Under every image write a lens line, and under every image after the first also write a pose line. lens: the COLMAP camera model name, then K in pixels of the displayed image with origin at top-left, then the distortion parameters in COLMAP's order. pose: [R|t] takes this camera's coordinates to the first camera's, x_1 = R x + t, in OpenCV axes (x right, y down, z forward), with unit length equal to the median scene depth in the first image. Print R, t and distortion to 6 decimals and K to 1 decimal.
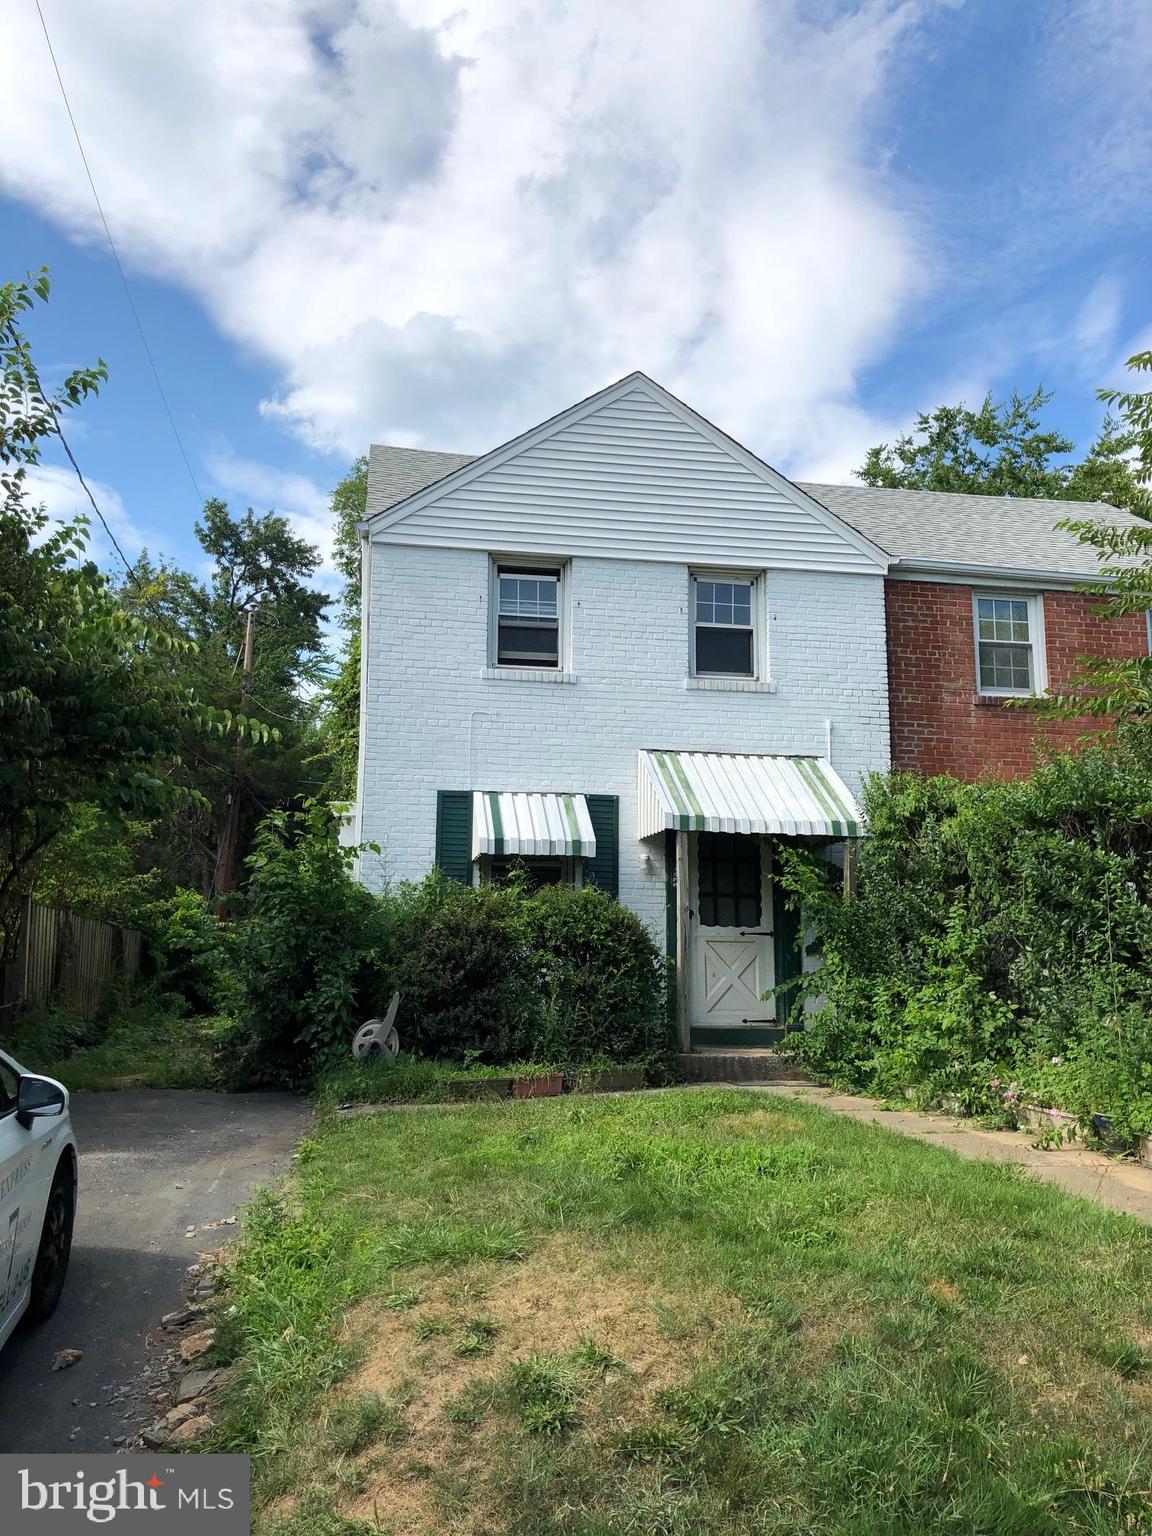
lens RADIAL K [[1267.4, 0, 575.6], [0, 1267.4, 769.7], [0, 0, 1]] dist [0.014555, 0.015942]
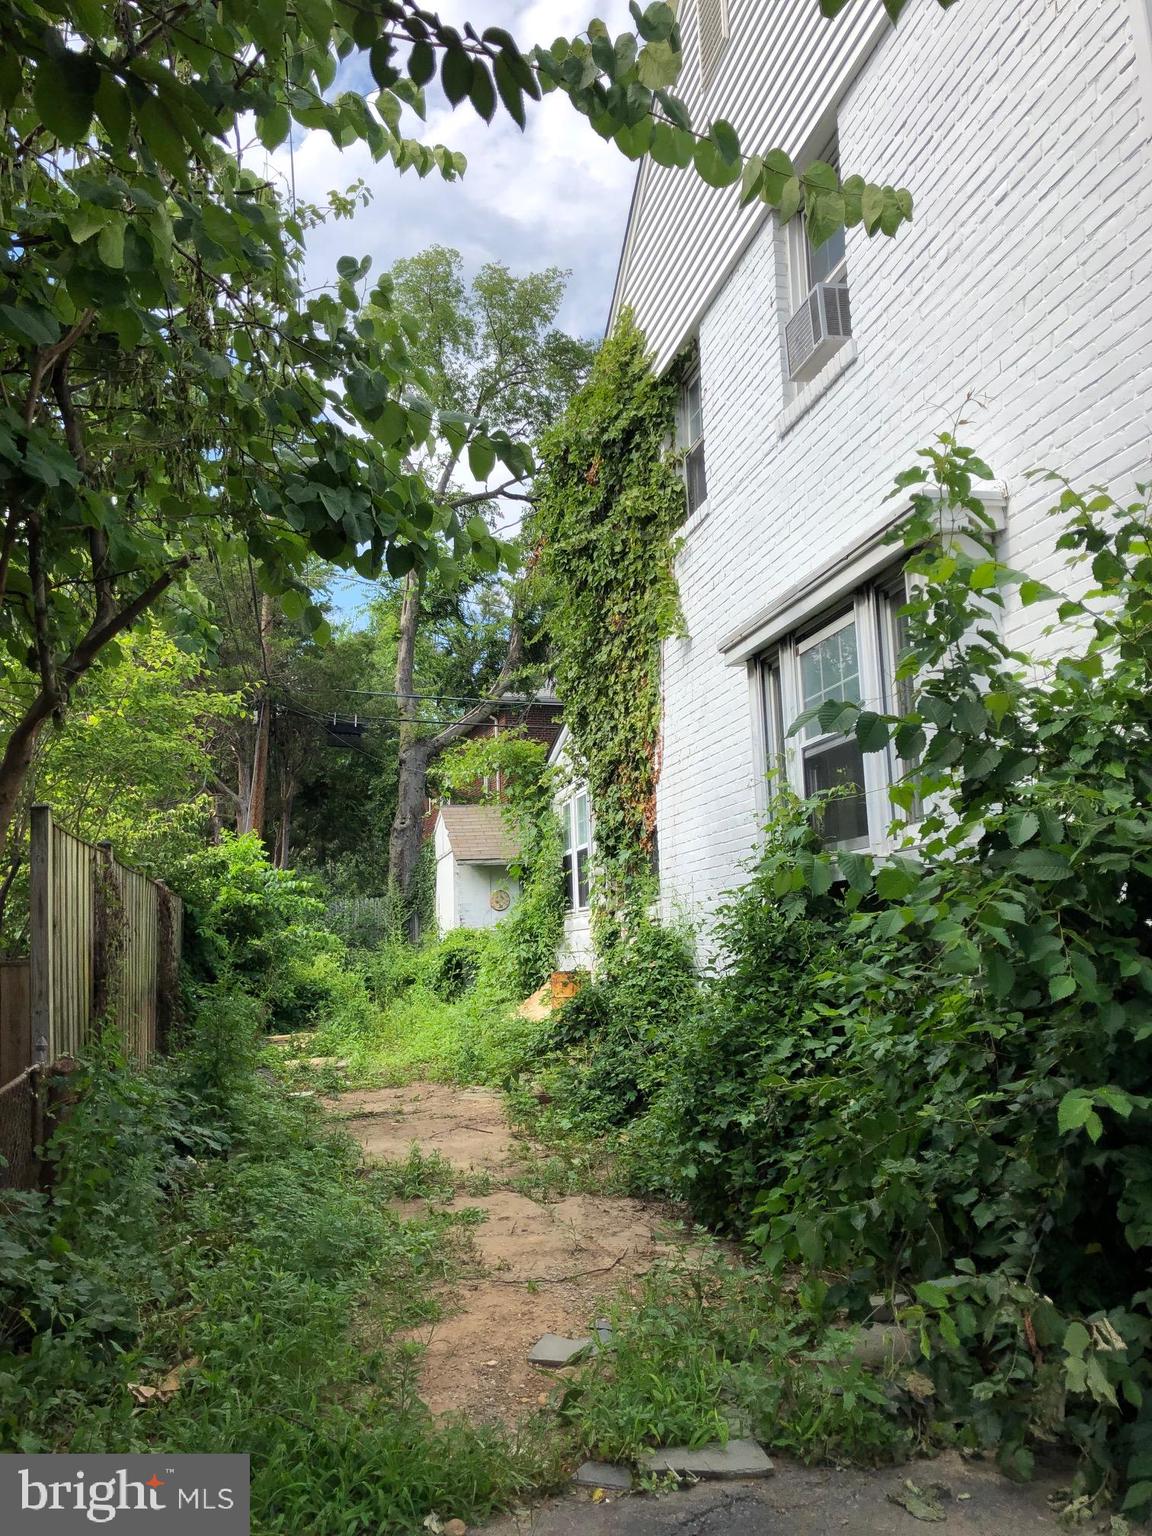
lens RADIAL K [[1267.4, 0, 576.1], [0, 1267.4, 770.0], [0, 0, 1]] dist [0.014555, 0.015942]
pose [[0.997568, -0.041903, 0.055703, -0.182733], [0.040309, 0.998753, 0.029442, 0.054172], [-0.056868, -0.027125, 0.998013, 0.372421]]
